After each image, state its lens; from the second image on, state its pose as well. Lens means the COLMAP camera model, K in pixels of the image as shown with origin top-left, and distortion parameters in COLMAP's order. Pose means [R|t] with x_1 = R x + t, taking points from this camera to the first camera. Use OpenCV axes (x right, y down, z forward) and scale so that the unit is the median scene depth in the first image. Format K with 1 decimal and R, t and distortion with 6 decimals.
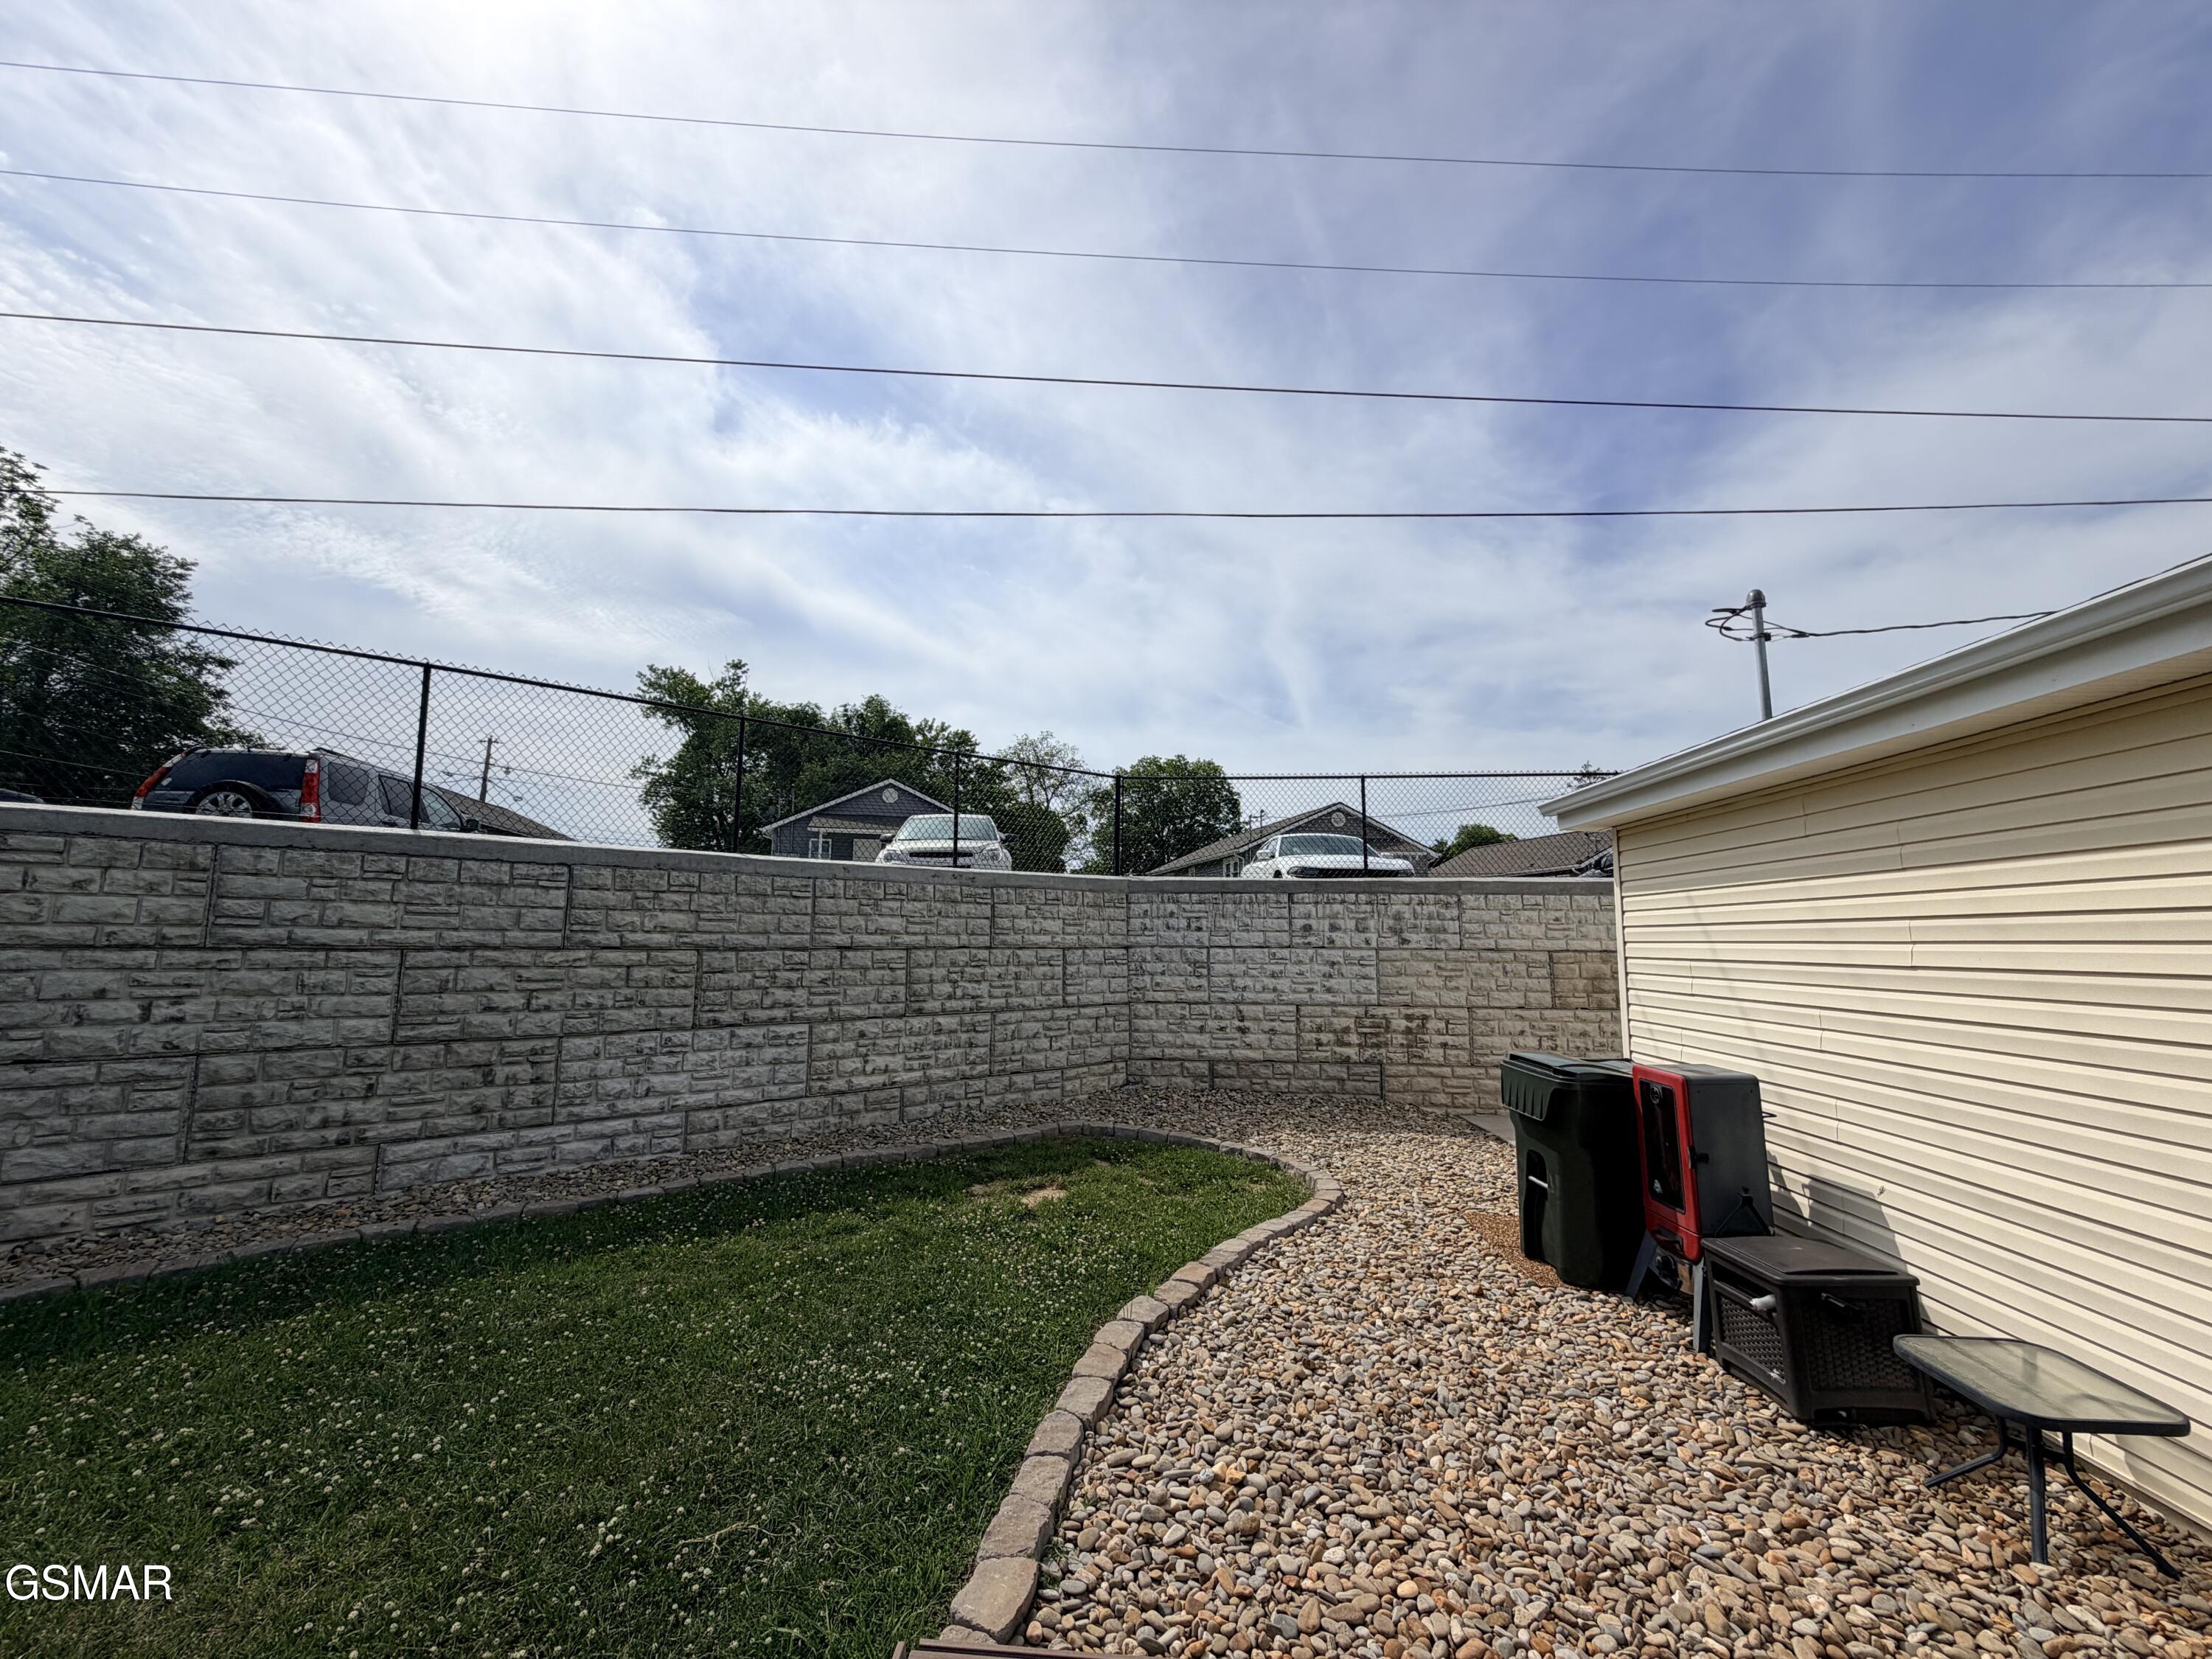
lens RADIAL K [[881.8, 0, 1118.5], [0, 881.8, 829.7], [0, 0, 1]] dist [-0.001445, 0.000579]
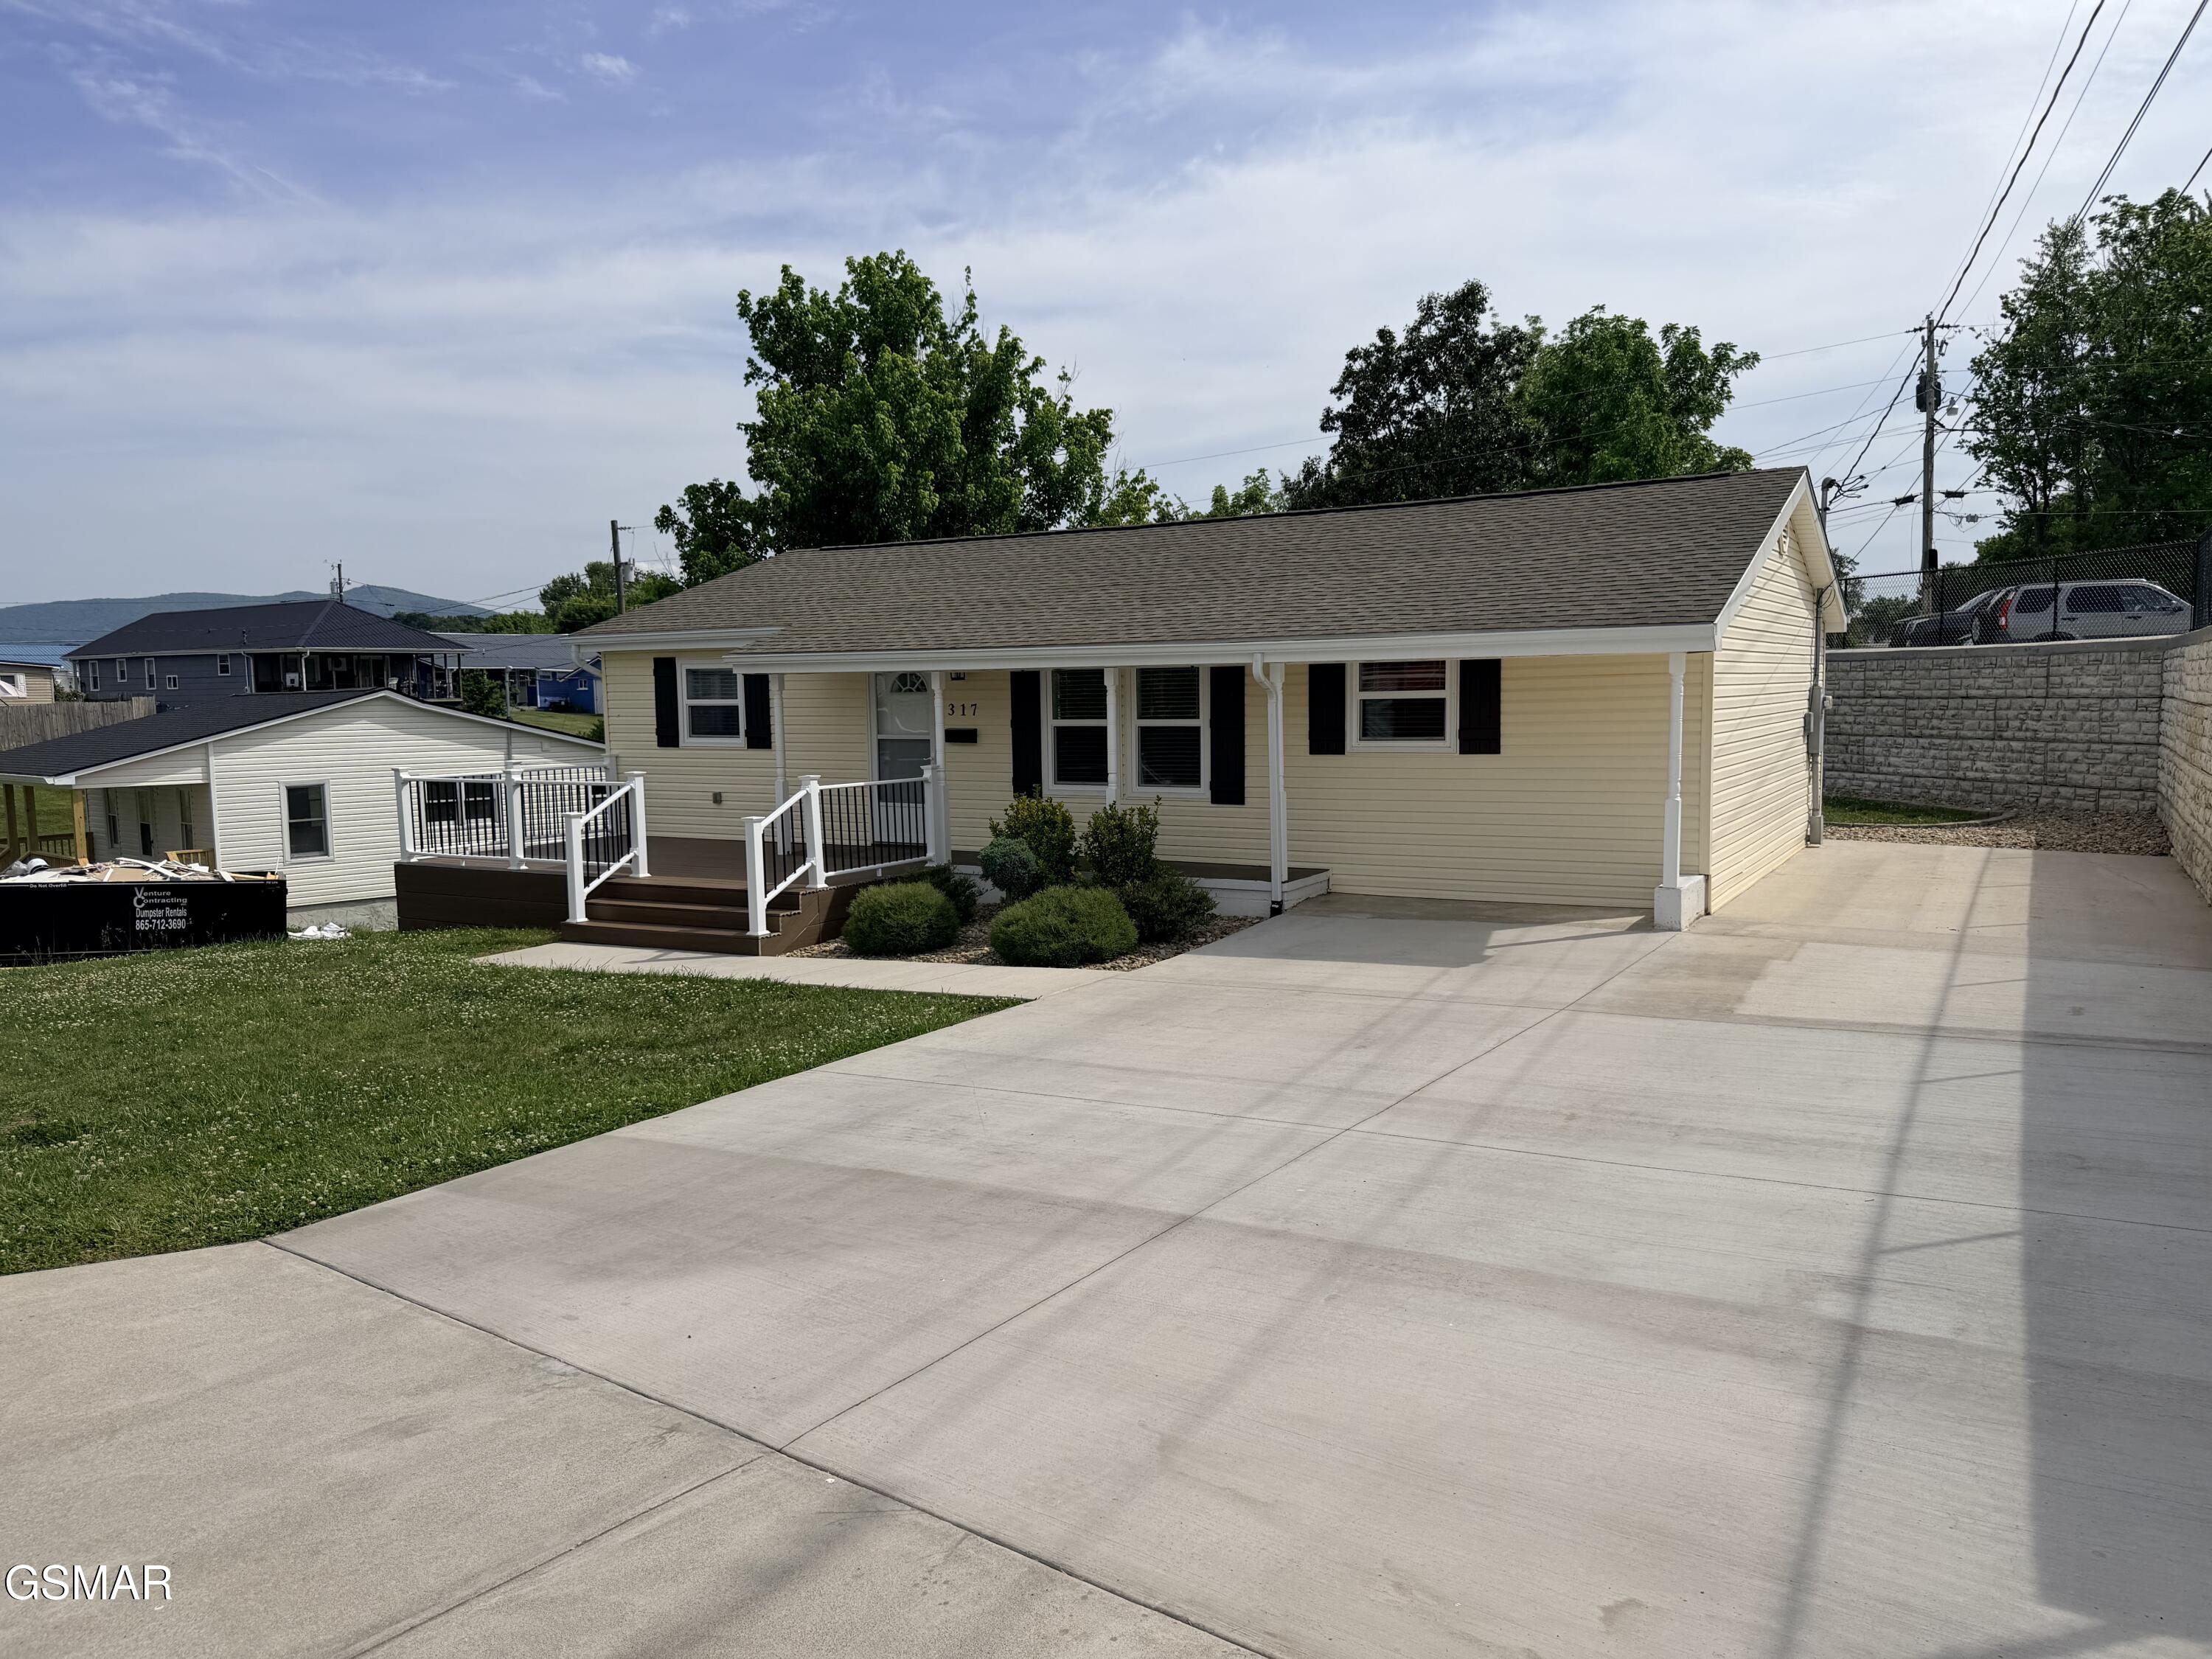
lens RADIAL K [[1593.7, 0, 1118.6], [0, 1593.7, 861.5], [0, 0, 1]] dist [0.058492, -0.063712]
pose [[-0.438462, 0.095363, -0.893676, 2.614948], [0.123294, 0.991336, 0.045293, 0.084007], [0.890253, -0.090325, -0.446421, 0.723277]]
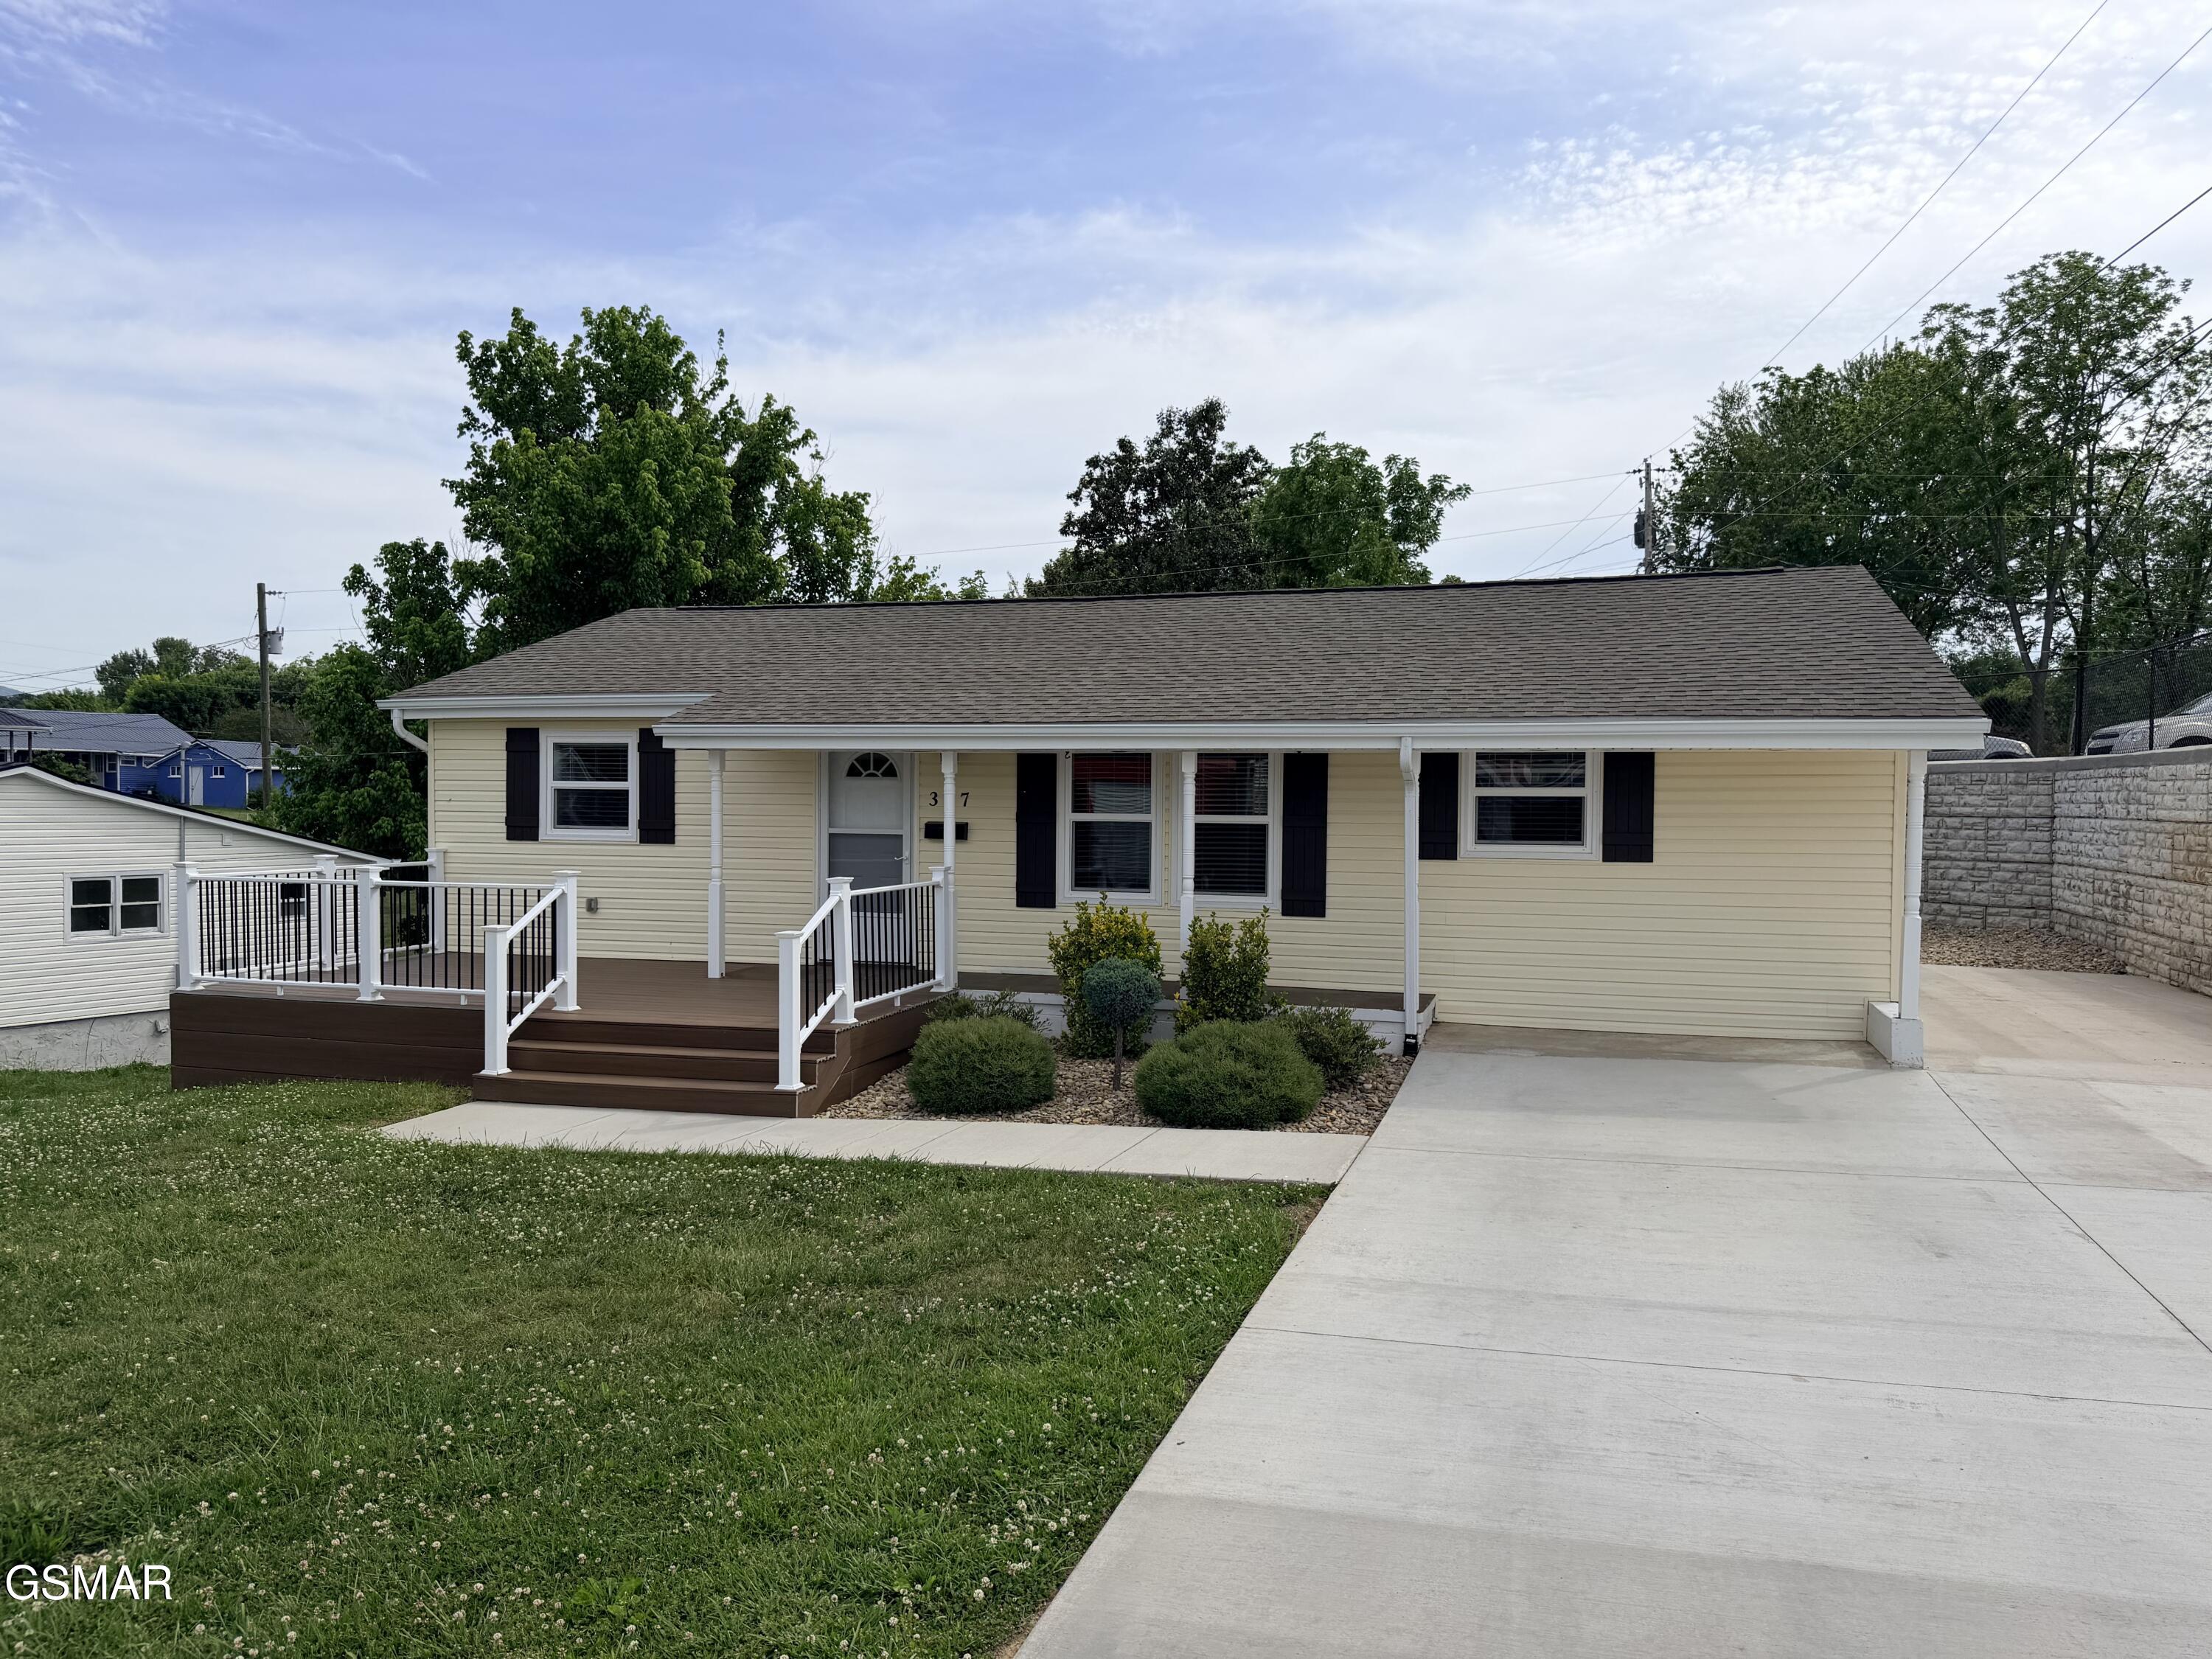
lens RADIAL K [[1593.7, 0, 1115.3], [0, 1593.7, 840.6], [0, 0, 1]] dist [0.058492, -0.063712]
pose [[-0.216792, 0.016772, -0.976074, 2.476490], [0.111867, 0.993693, -0.007771, 0.041028], [0.969787, -0.110875, -0.217301, 0.247670]]
